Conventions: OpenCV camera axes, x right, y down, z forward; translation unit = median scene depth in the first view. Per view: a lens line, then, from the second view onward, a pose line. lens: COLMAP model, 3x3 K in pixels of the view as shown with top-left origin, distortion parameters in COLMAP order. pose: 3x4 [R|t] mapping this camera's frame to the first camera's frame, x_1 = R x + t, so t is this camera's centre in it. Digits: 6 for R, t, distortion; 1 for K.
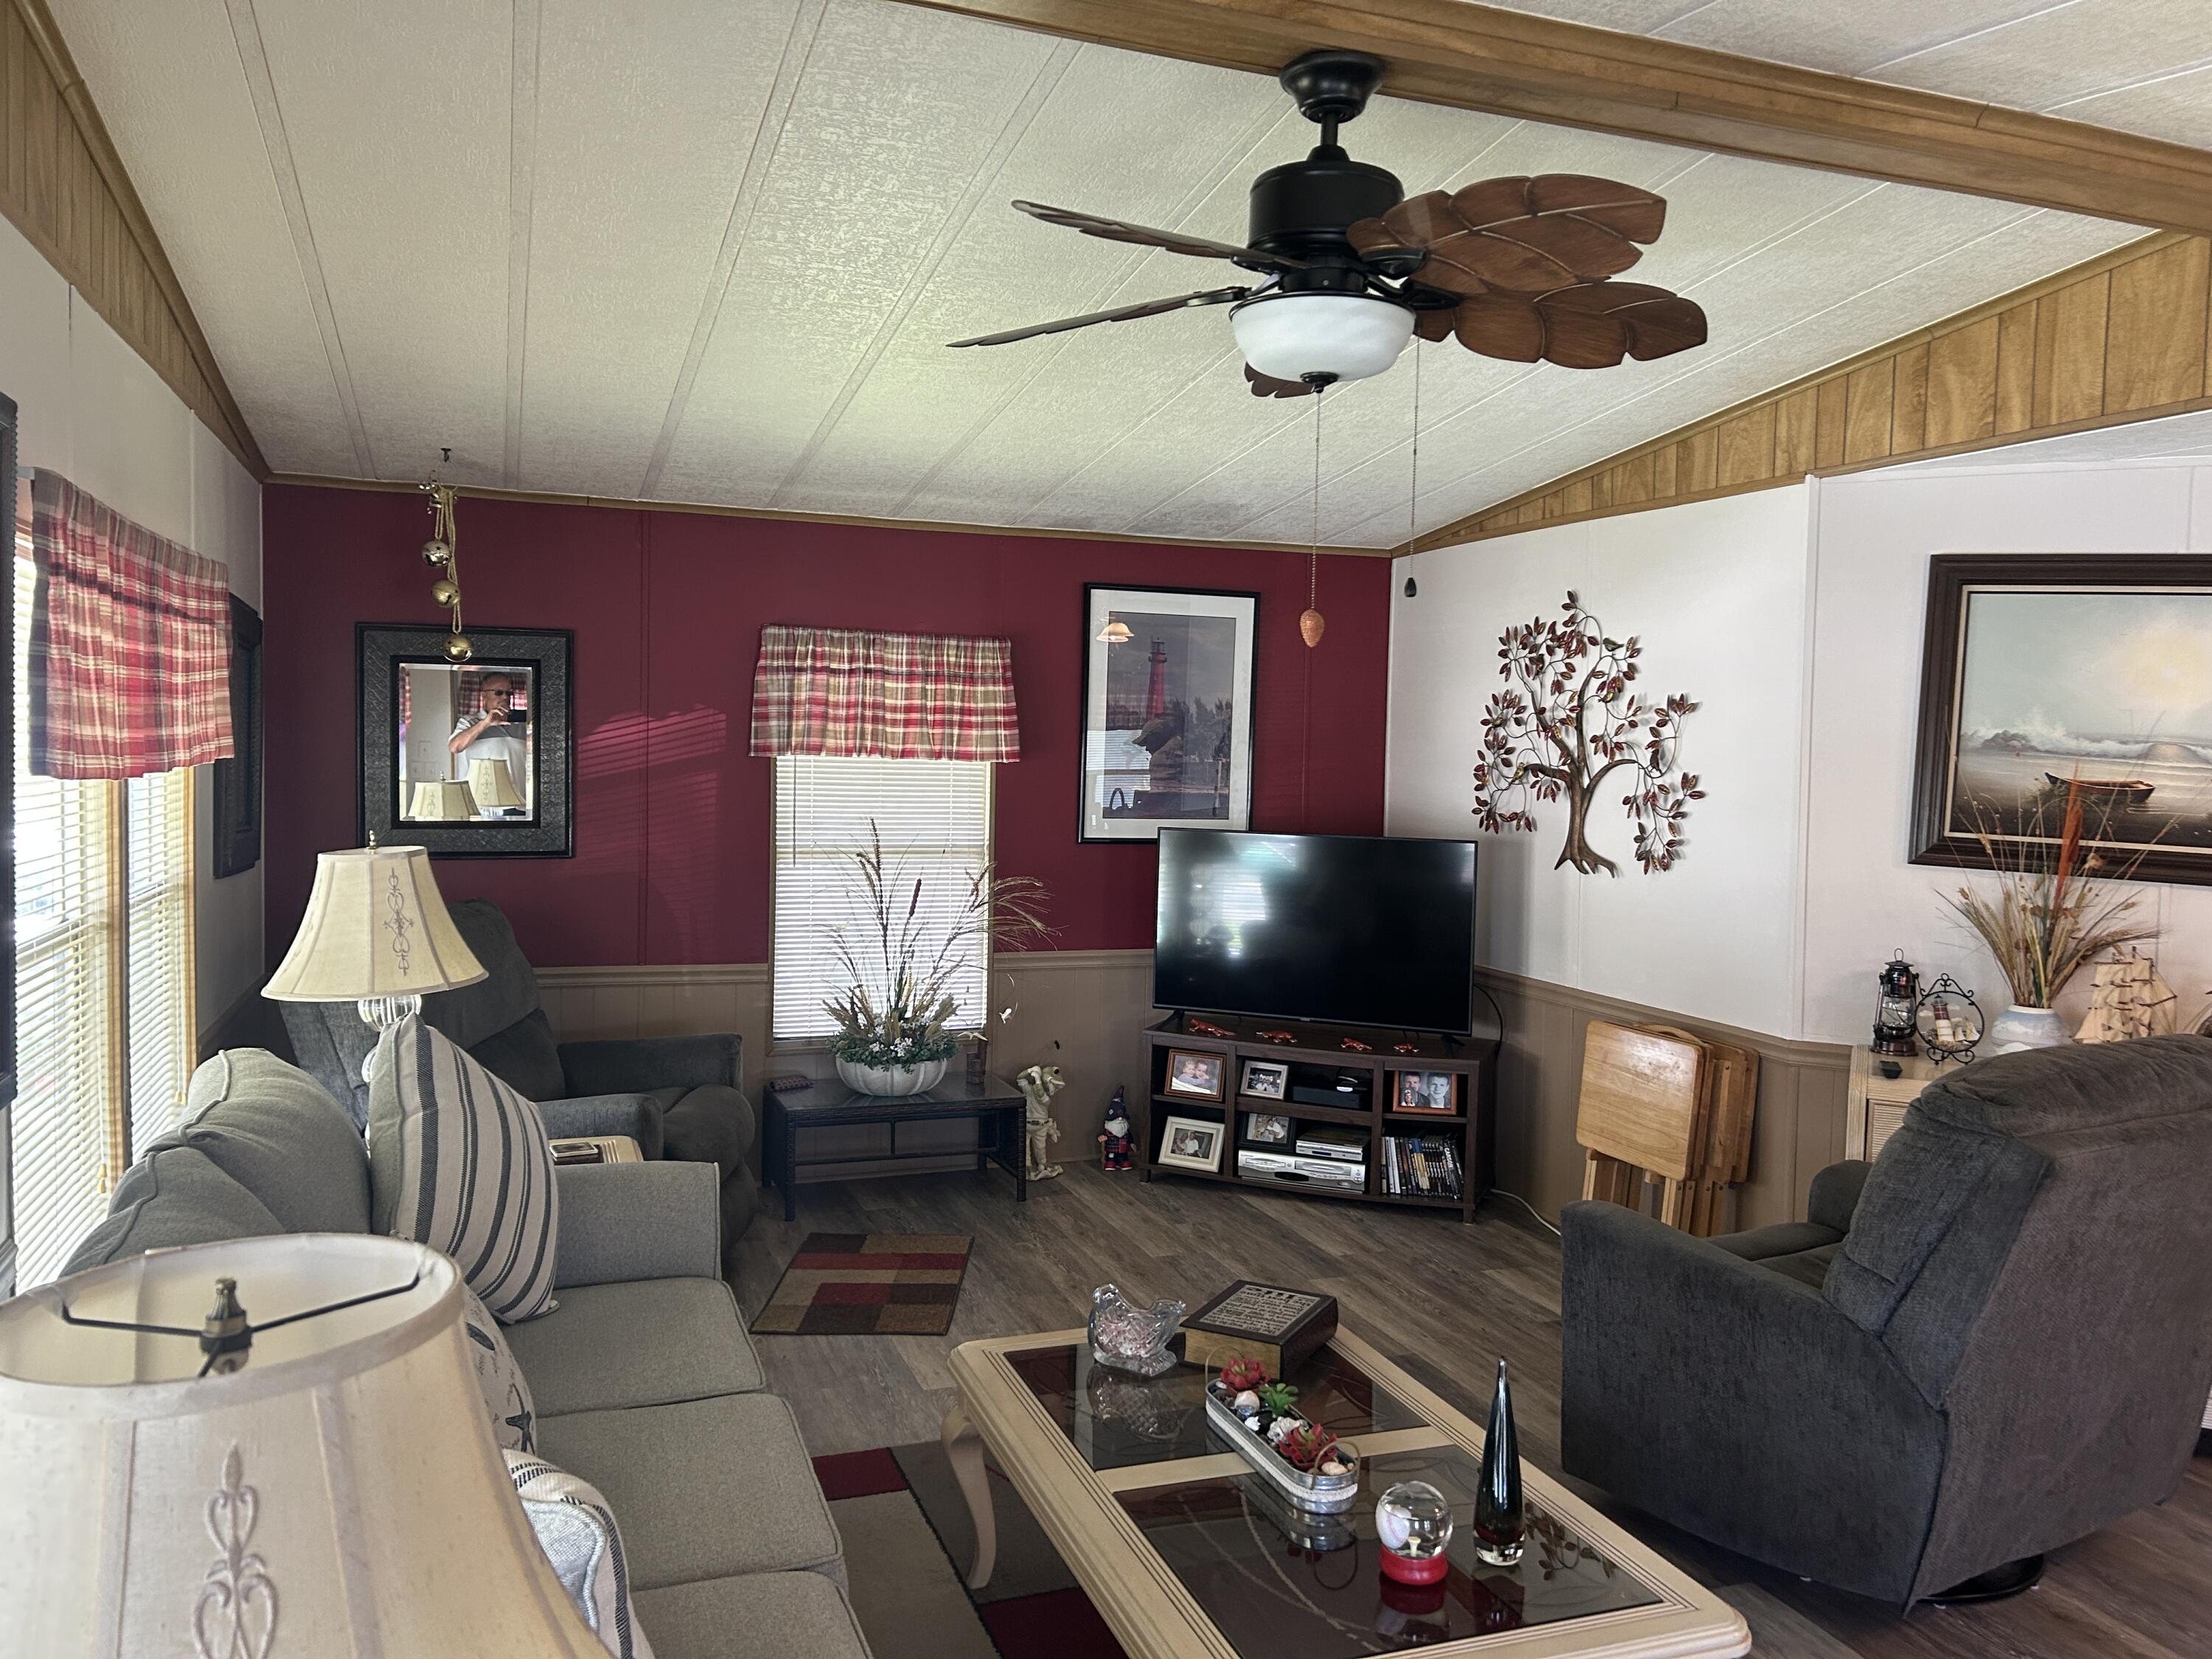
lens RADIAL K [[1660.3, 0, 1105.7], [0, 1660.3, 792.3], [0, 0, 1]] dist [0.077206, 0.002126]
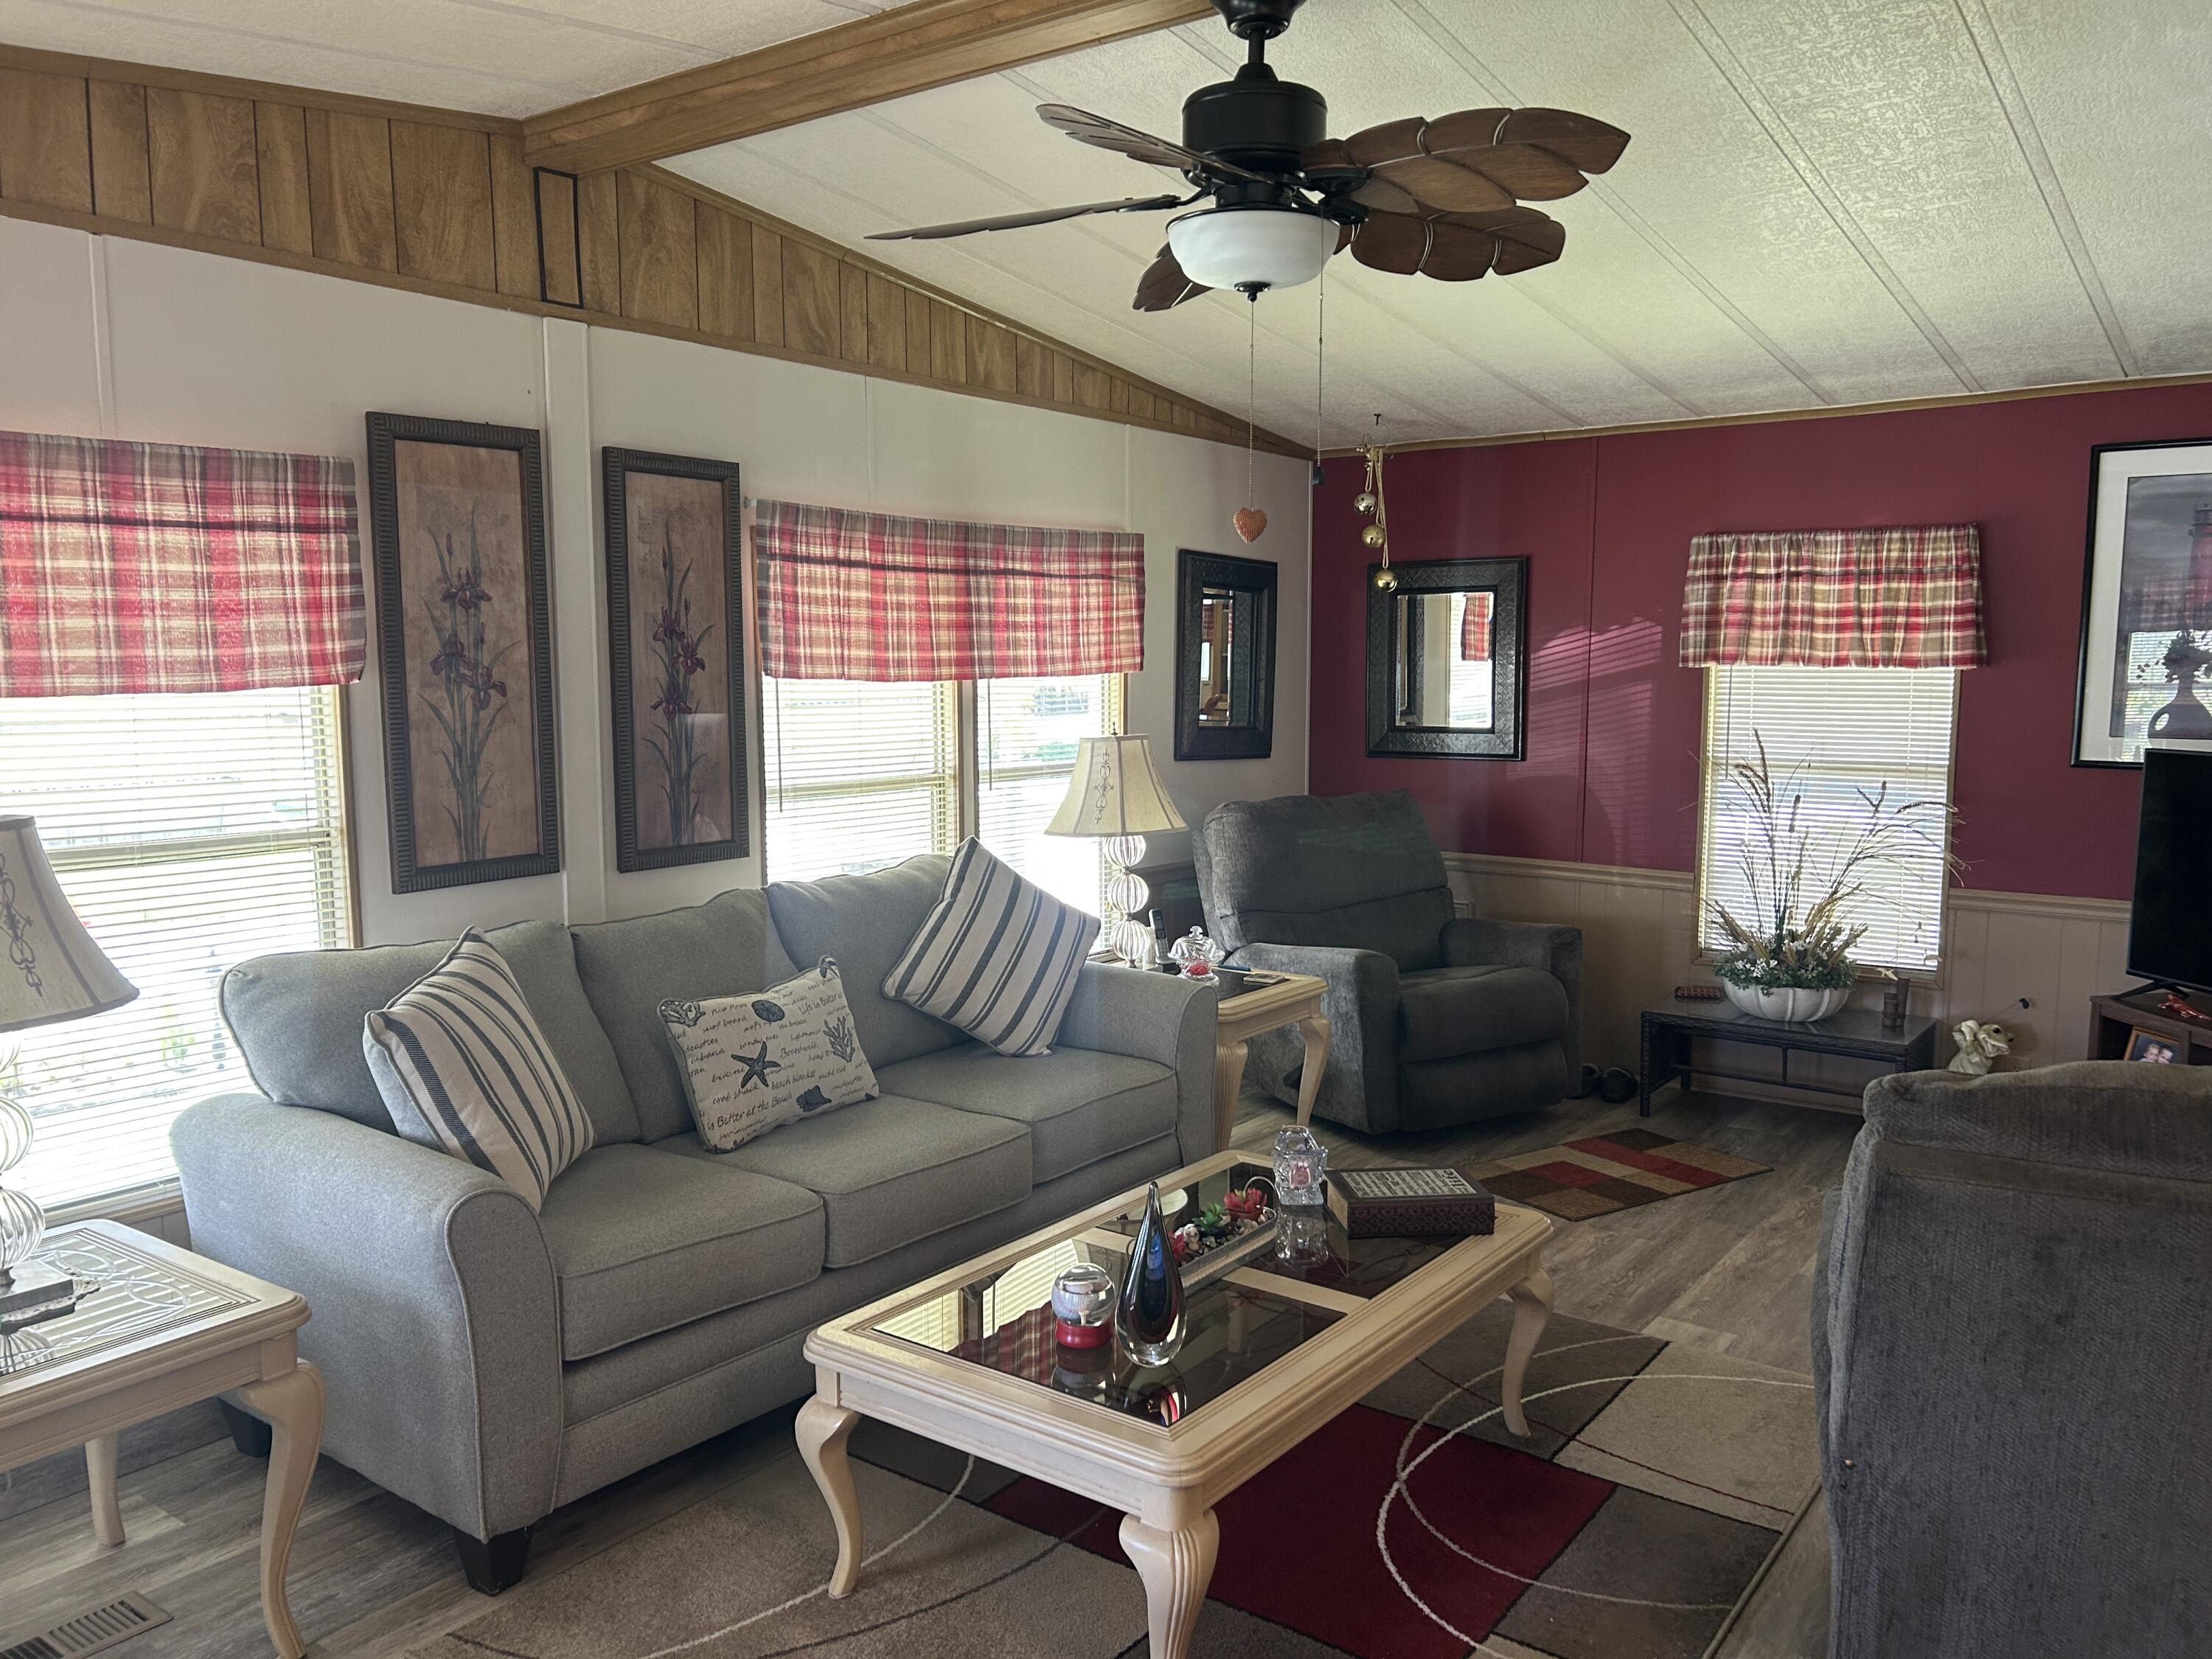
lens RADIAL K [[1655.3, 0, 1119.1], [0, 1655.3, 816.9], [0, 0, 1]] dist [0.067451, -0.074499]
pose [[0.550555, 0.058243, -0.832765, 0.445973], [-0.013594, 0.998056, 0.060817, 0.012257], [0.834689, -0.022163, 0.550276, 0.154315]]
